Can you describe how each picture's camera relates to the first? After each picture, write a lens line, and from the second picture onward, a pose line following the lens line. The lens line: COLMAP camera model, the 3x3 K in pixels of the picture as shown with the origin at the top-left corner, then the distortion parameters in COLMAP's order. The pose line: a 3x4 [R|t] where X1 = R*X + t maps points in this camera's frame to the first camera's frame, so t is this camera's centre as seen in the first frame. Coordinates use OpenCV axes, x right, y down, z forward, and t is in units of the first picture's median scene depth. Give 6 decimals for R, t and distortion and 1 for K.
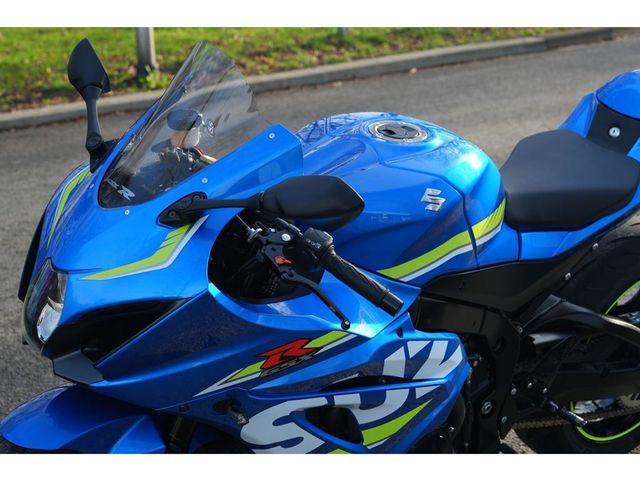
lens RADIAL K [[1342.3, 0, 320.7], [0, 1342.3, 236.8], [0, 0, 1]] dist [-0.004408, 0.000000]
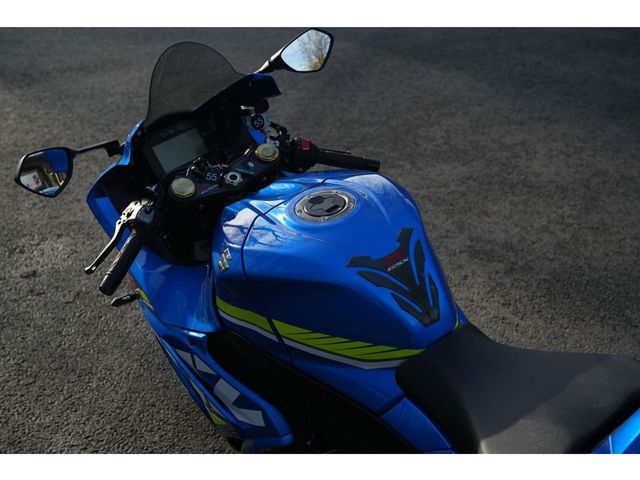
lens RADIAL K [[876.4, 0, 320.9], [0, 876.4, 241.0], [0, 0, 1]] dist [0.076701, 0.000000]
pose [[0.017587, 0.475686, -0.879439, 0.657594], [-0.288515, 0.844574, 0.451058, -0.358236], [0.957314, 0.245798, 0.152096, 0.949049]]
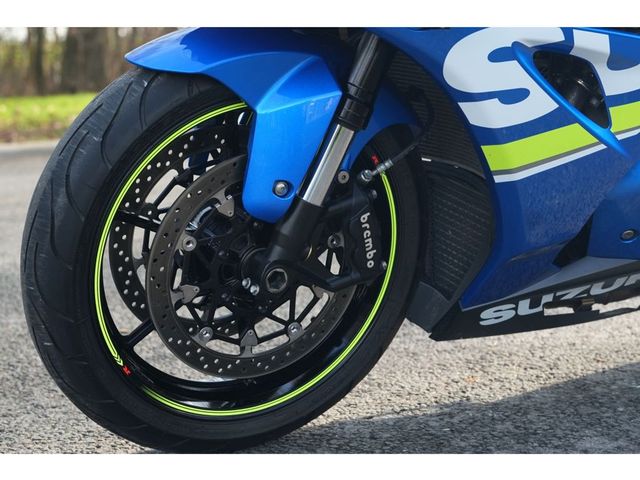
lens RADIAL K [[1342.3, 0, 318.2], [0, 1342.3, 239.7], [0, 0, 1]] dist [-0.004408, 0.000000]
pose [[0.987269, 0.017790, -0.158059, -0.009224], [-0.035065, 0.993620, -0.107187, 0.300494], [0.155144, 0.111365, 0.981595, 0.265540]]
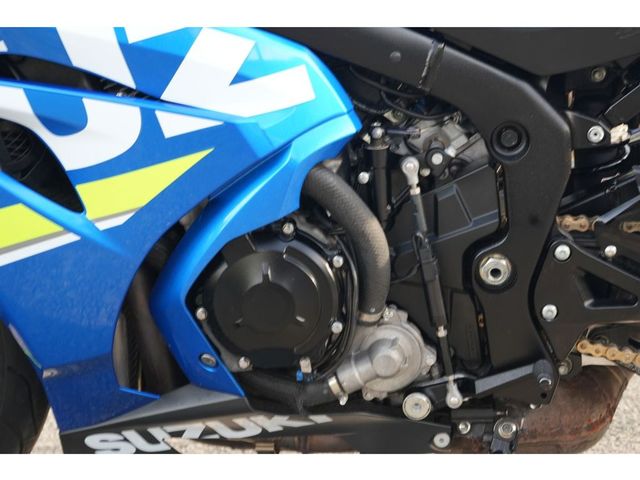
lens RADIAL K [[1342.3, 0, 320.2], [0, 1342.3, 238.7], [0, 0, 1]] dist [-0.004408, 0.000000]
pose [[0.726003, 0.058379, -0.685209, 0.484867], [-0.176661, 0.978784, -0.103787, 0.205821], [0.664613, 0.196400, 0.720914, 0.672545]]
